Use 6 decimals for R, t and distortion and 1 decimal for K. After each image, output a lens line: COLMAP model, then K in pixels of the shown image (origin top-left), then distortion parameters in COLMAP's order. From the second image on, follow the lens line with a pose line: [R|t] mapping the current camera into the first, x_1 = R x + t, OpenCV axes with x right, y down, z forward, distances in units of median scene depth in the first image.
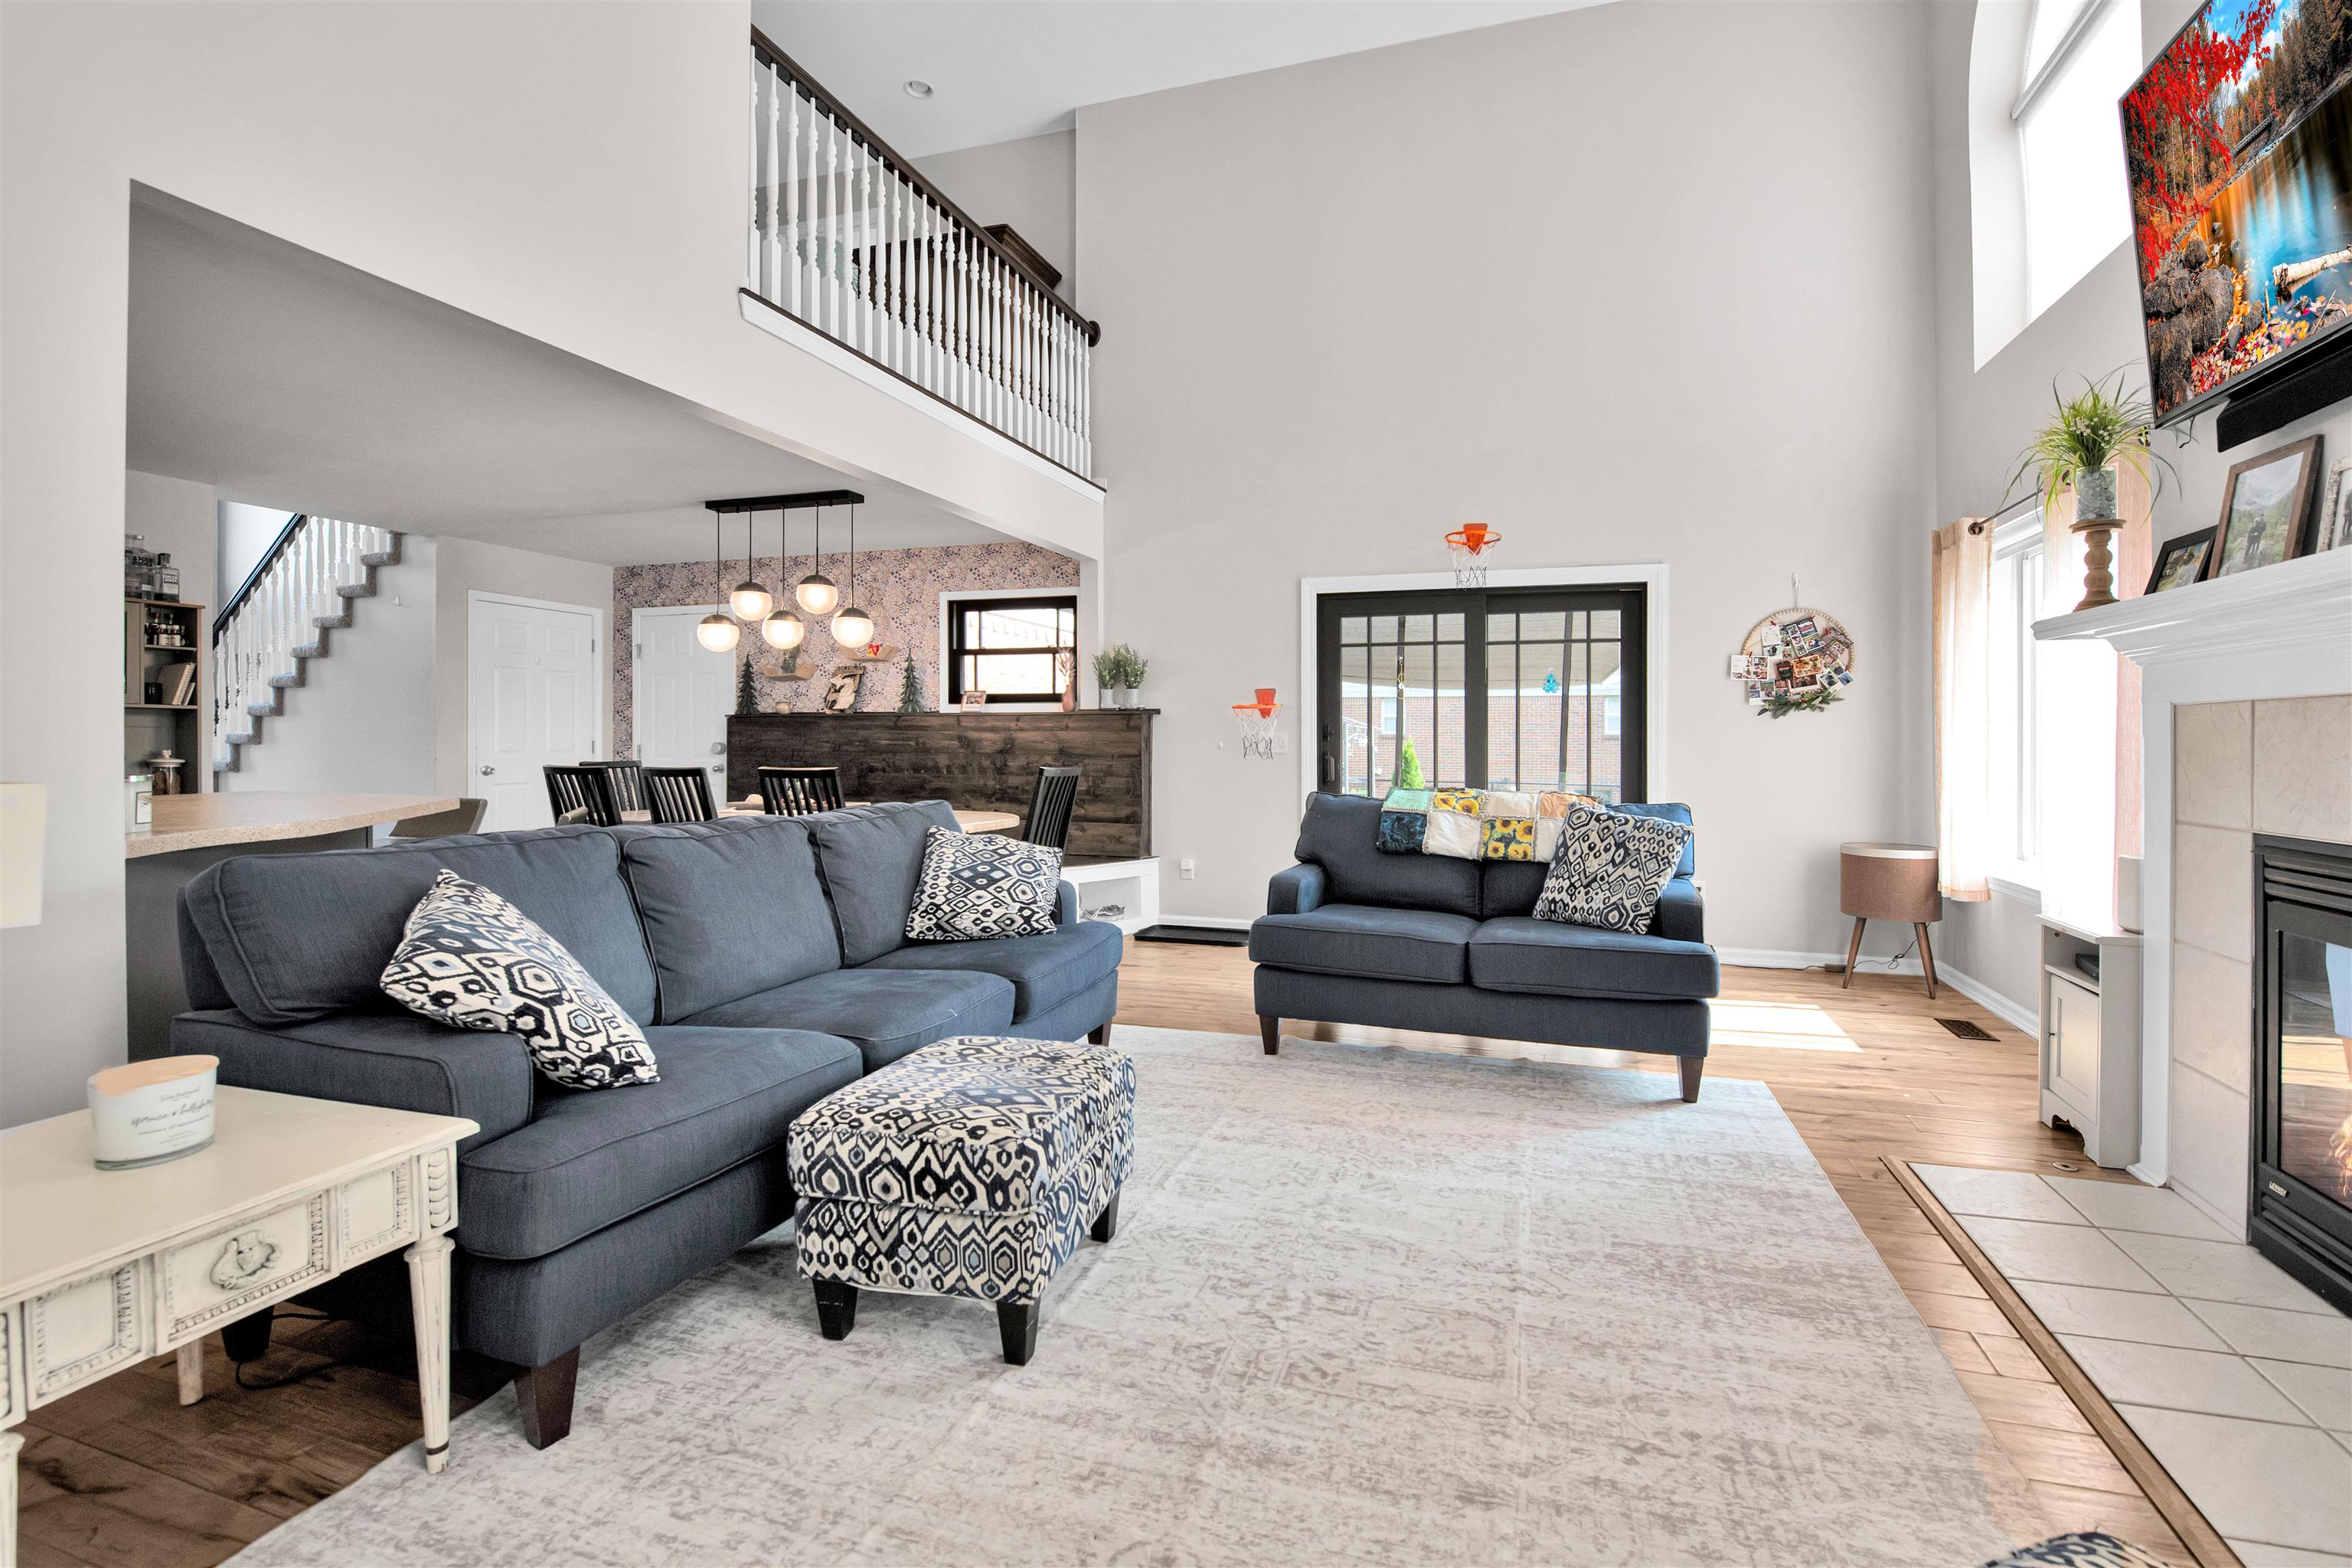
lens RADIAL K [[973.7, 0, 1268.5], [0, 973.7, 742.4], [0, 0, 1]] dist [-0.010023, -0.000354]
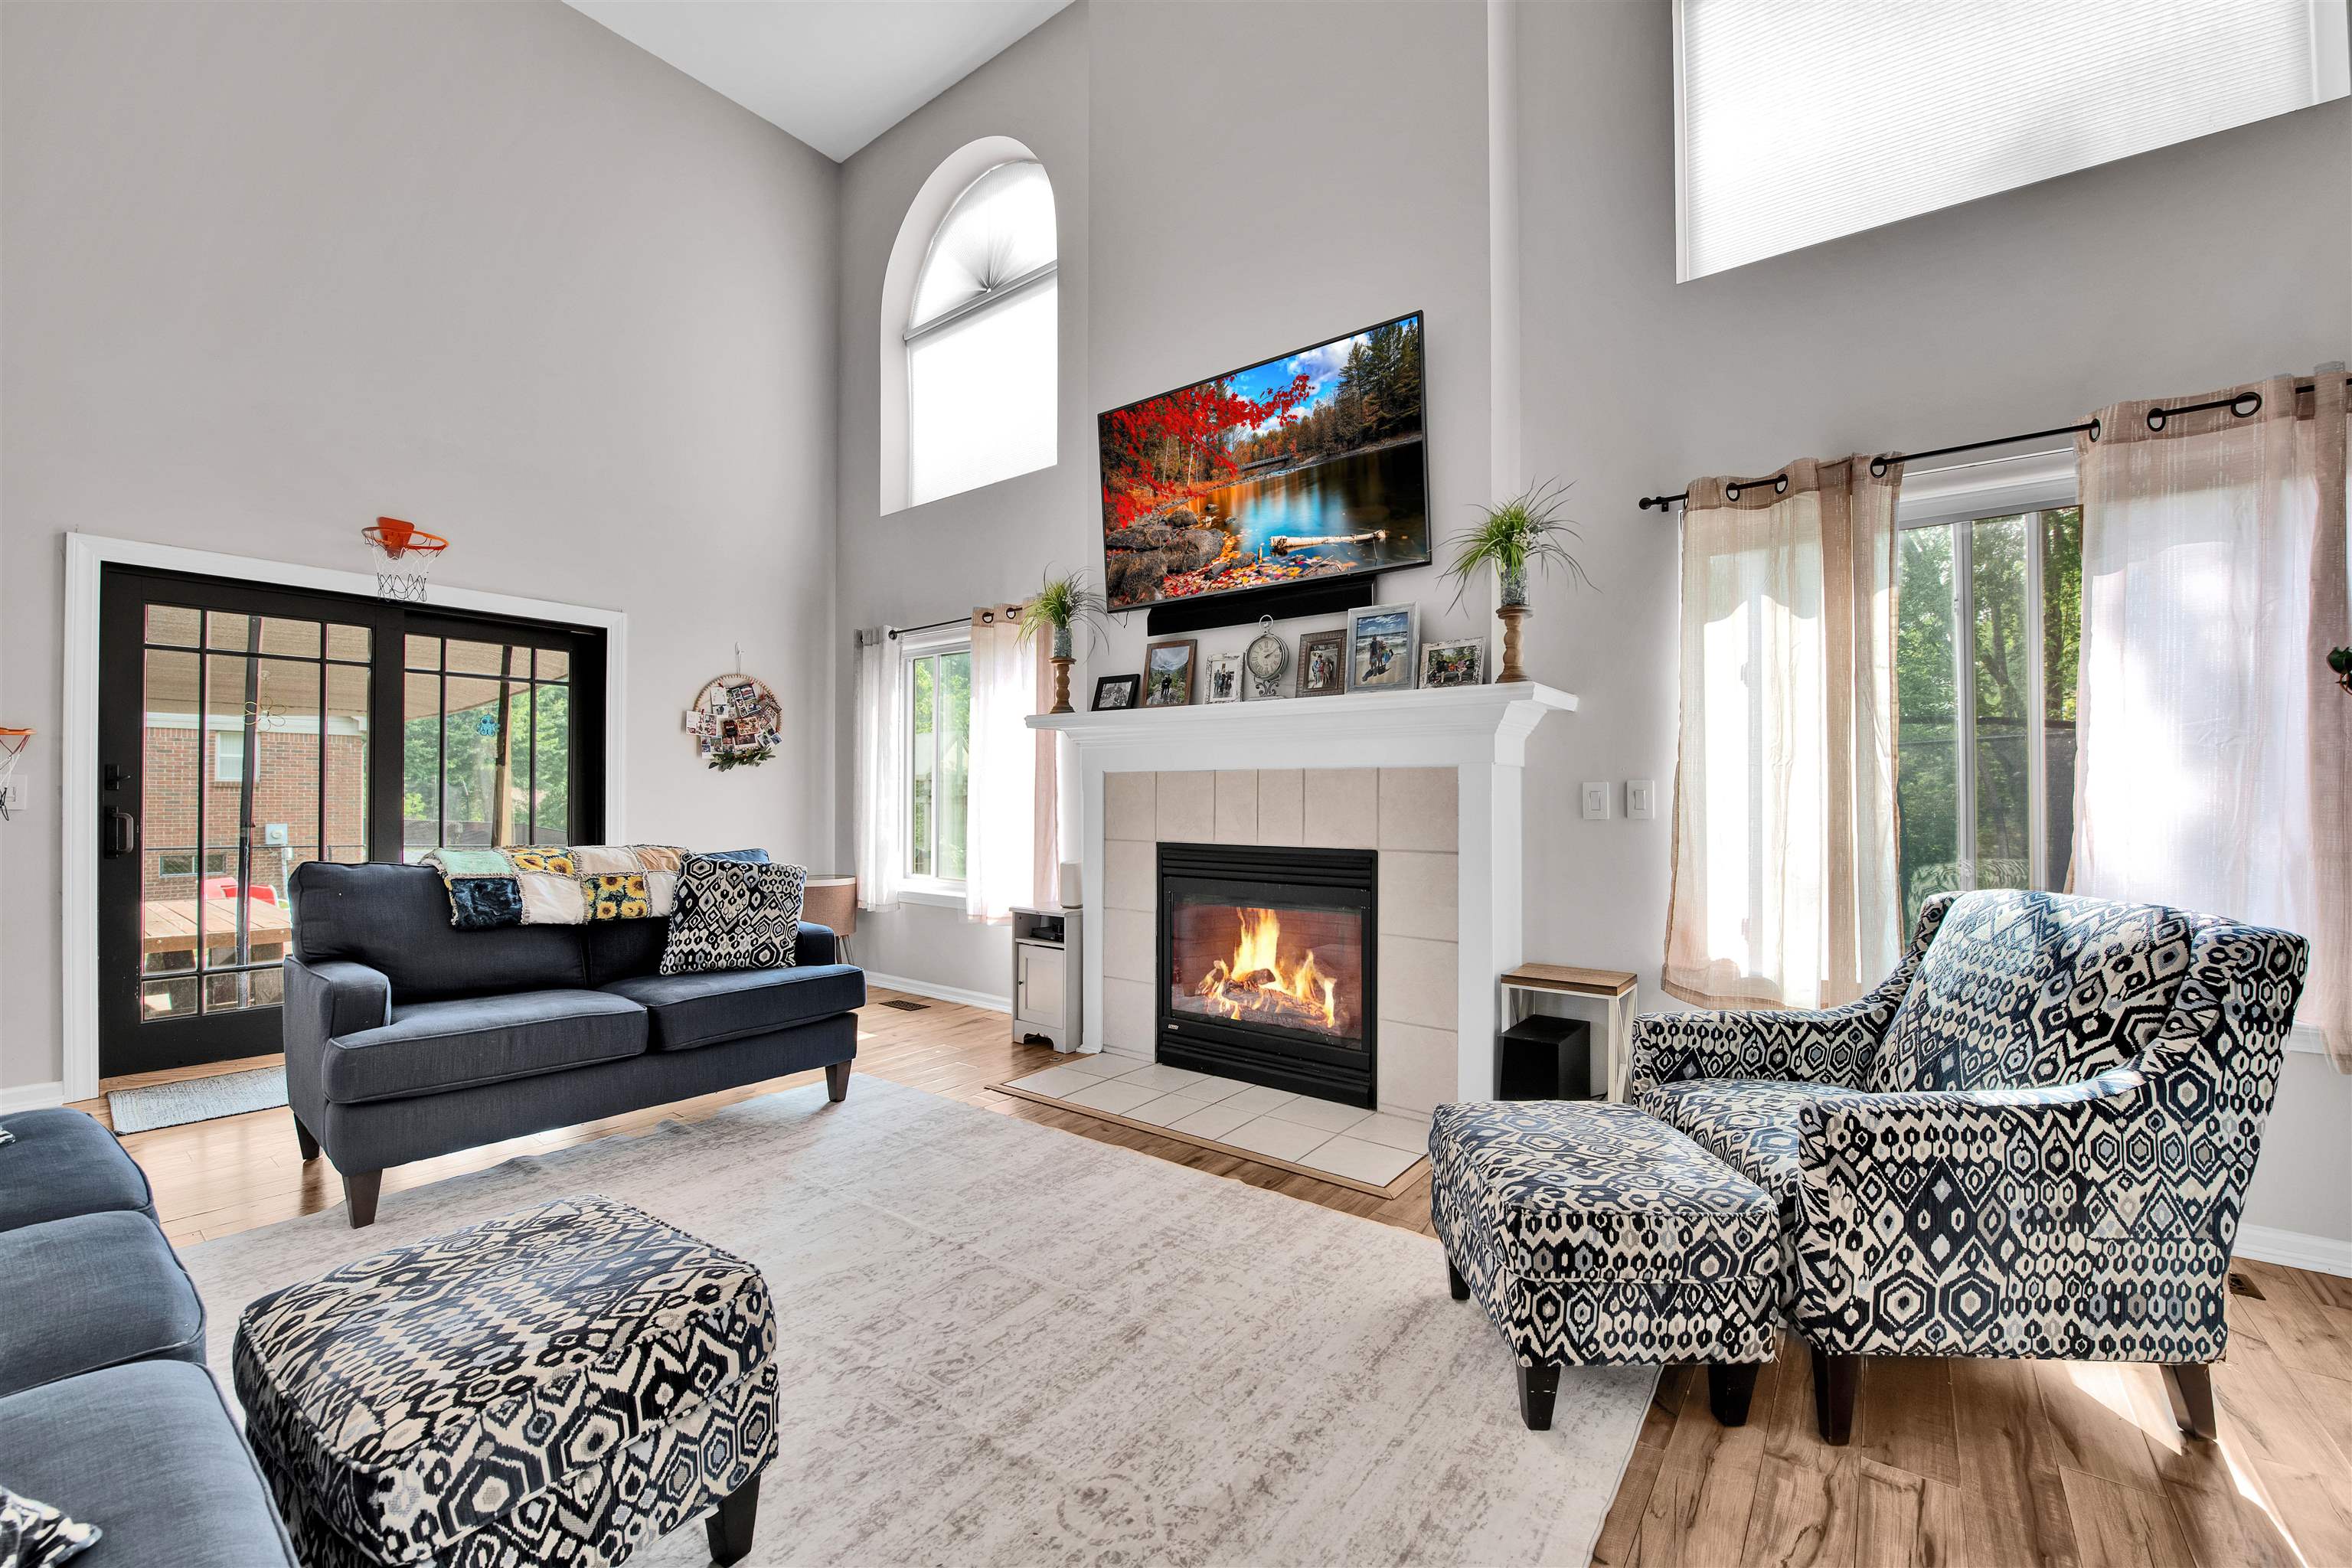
lens RADIAL K [[956.5, 0, 1174.8], [0, 956.5, 788.3], [0, 0, 1]] dist [-0.013221, -0.000597]
pose [[0.357731, 0.005199, 0.933810, -0.578215], [-0.001256, 0.999986, -0.005086, -0.001076], [-0.933824, 0.000647, 0.357733, 0.247402]]
